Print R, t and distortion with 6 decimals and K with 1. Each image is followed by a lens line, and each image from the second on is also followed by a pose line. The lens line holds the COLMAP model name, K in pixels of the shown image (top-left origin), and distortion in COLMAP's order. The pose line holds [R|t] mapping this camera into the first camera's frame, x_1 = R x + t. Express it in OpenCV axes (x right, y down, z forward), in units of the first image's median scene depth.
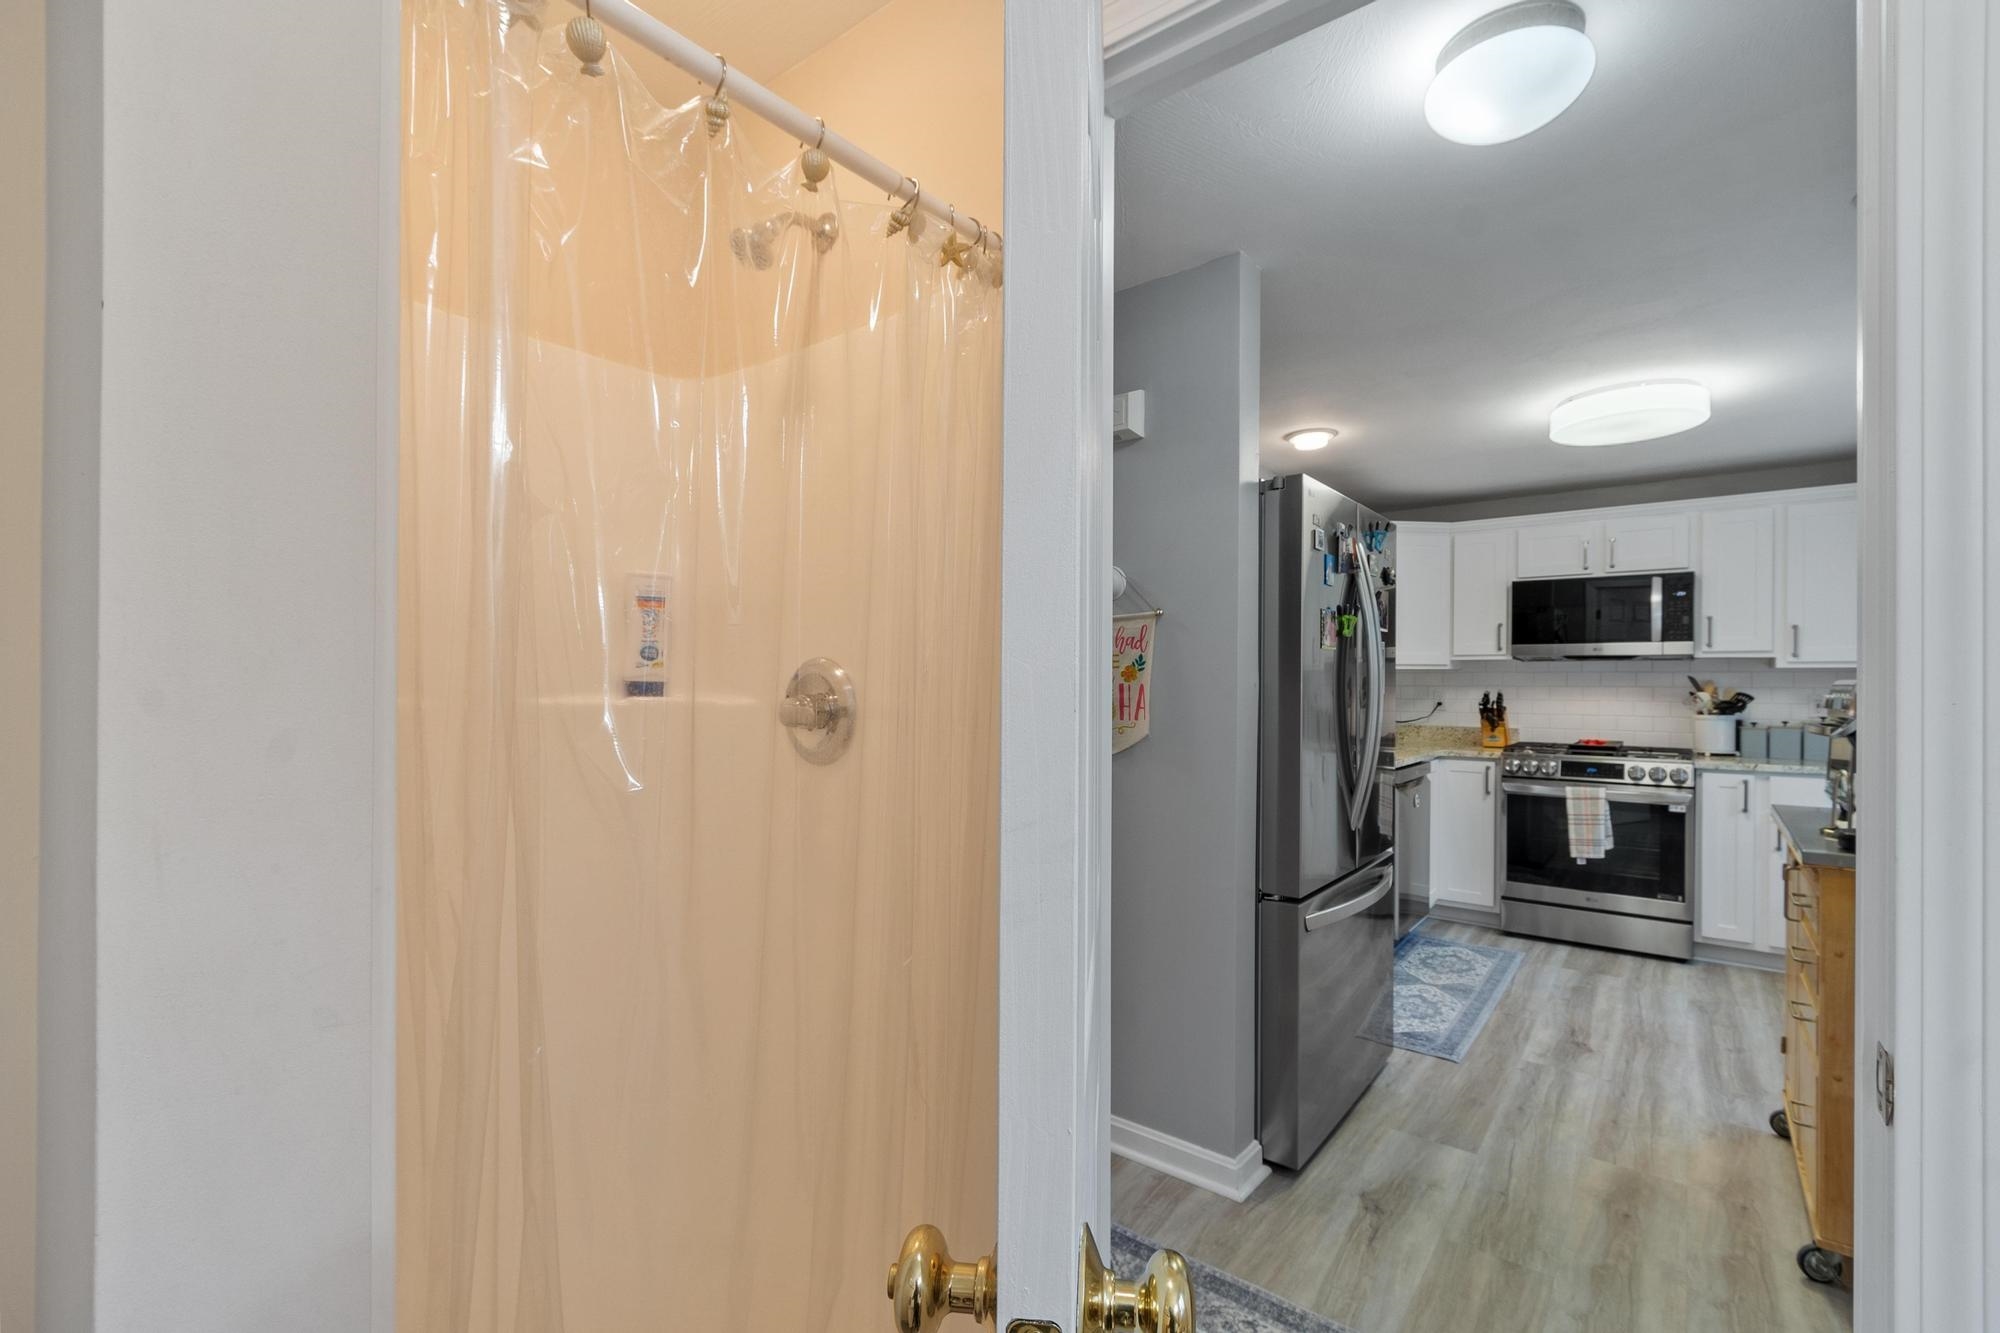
lens RADIAL K [[874.0, 0, 991.2], [0, 874.0, 682.2], [0, 0, 1]] dist [-0.002570, -0.002746]
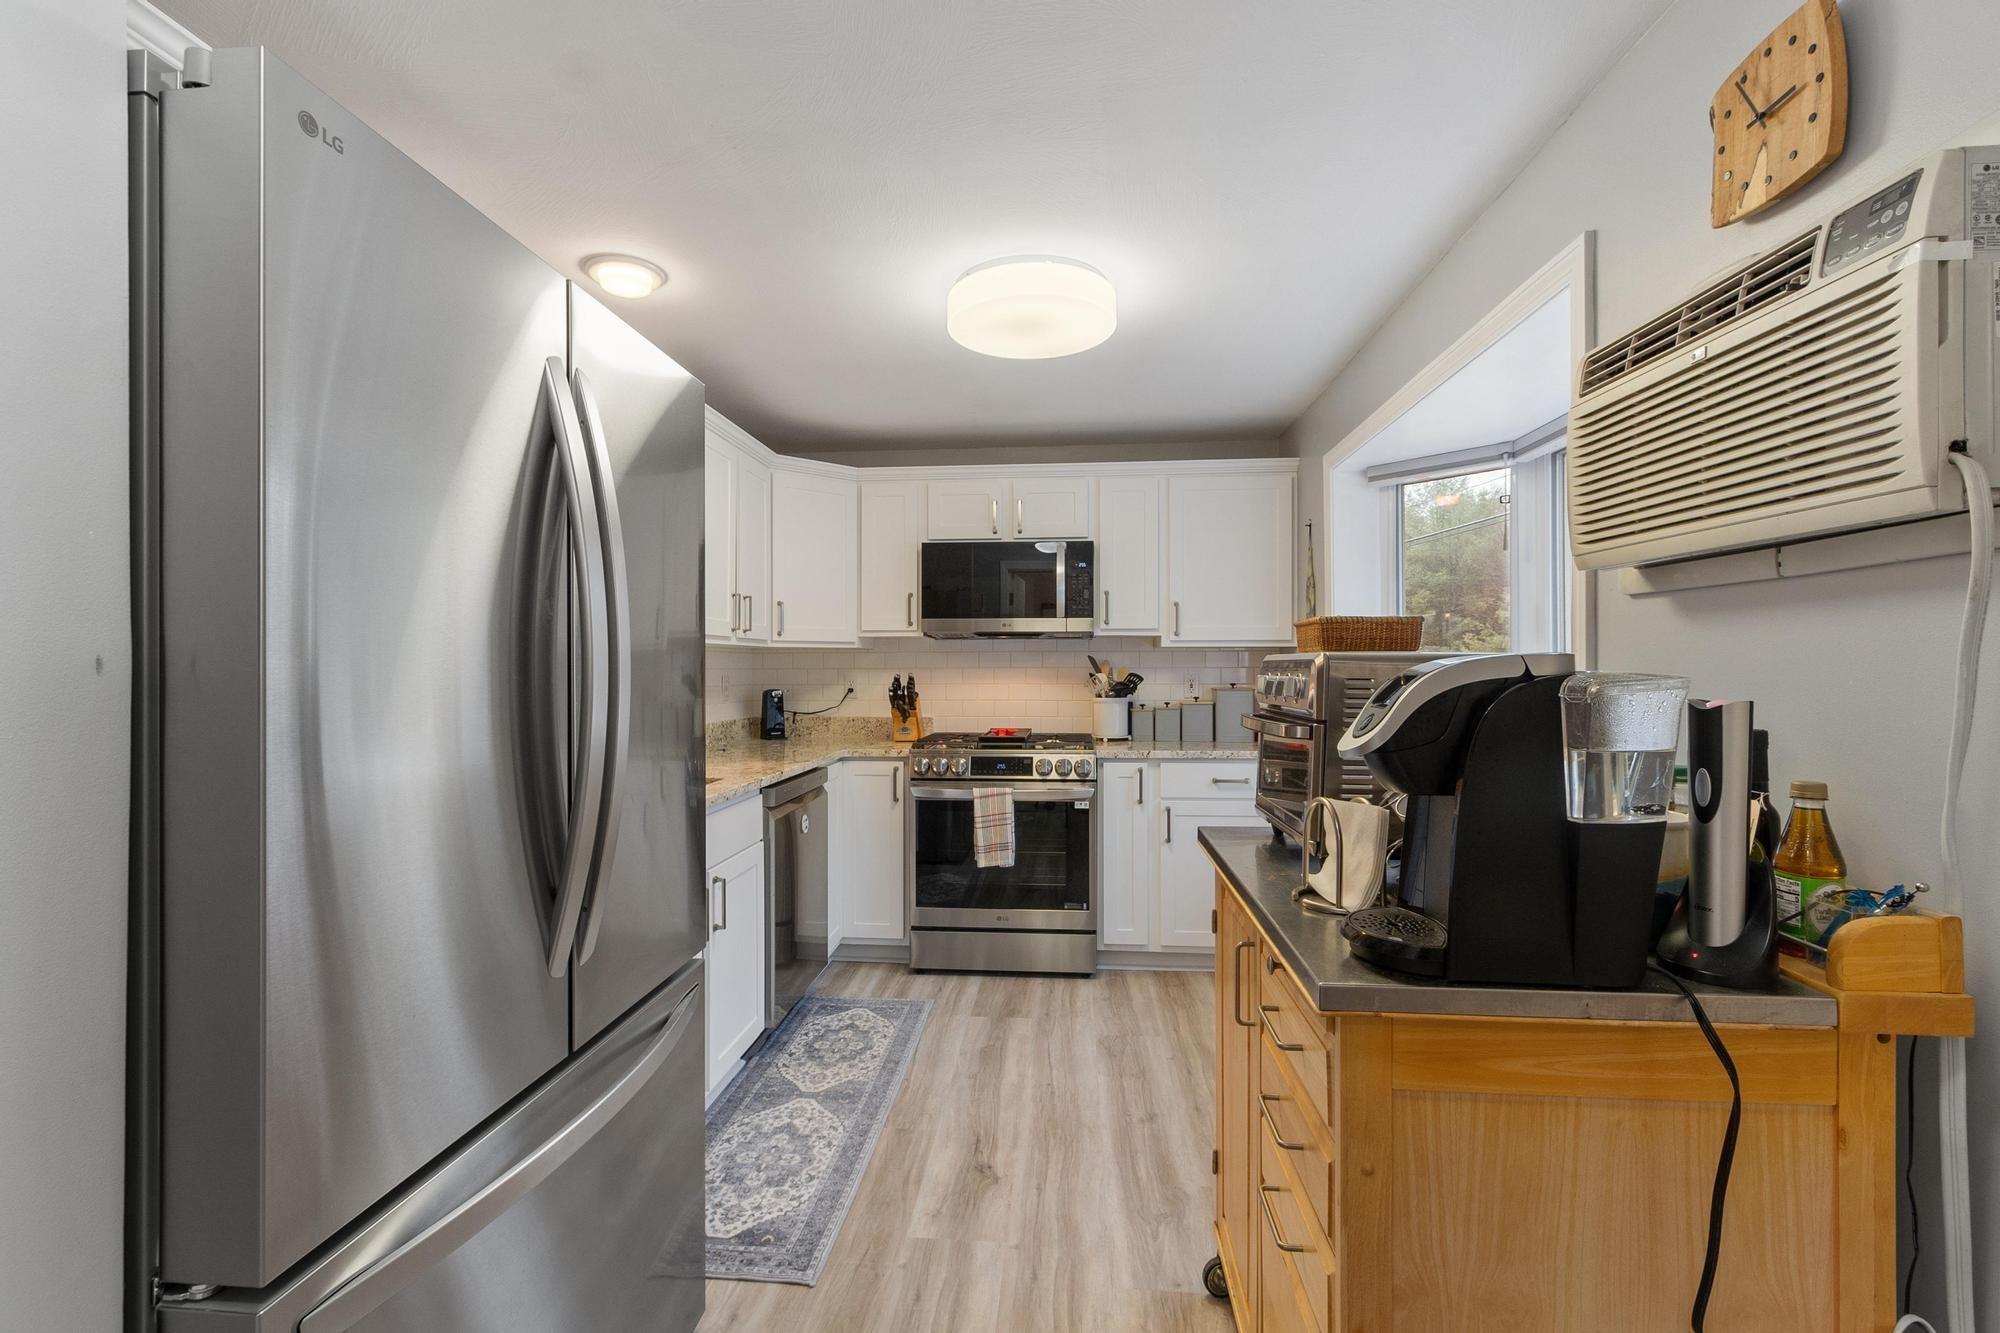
lens RADIAL K [[874.0, 0, 1000.3], [0, 874.0, 668.1], [0, 0, 1]] dist [-0.002570, -0.002746]
pose [[0.830575, -0.007176, 0.556860, 0.221004], [0.006704, 0.999973, 0.002887, 0.002898], [-0.556866, 0.001335, 0.830601, 0.302644]]
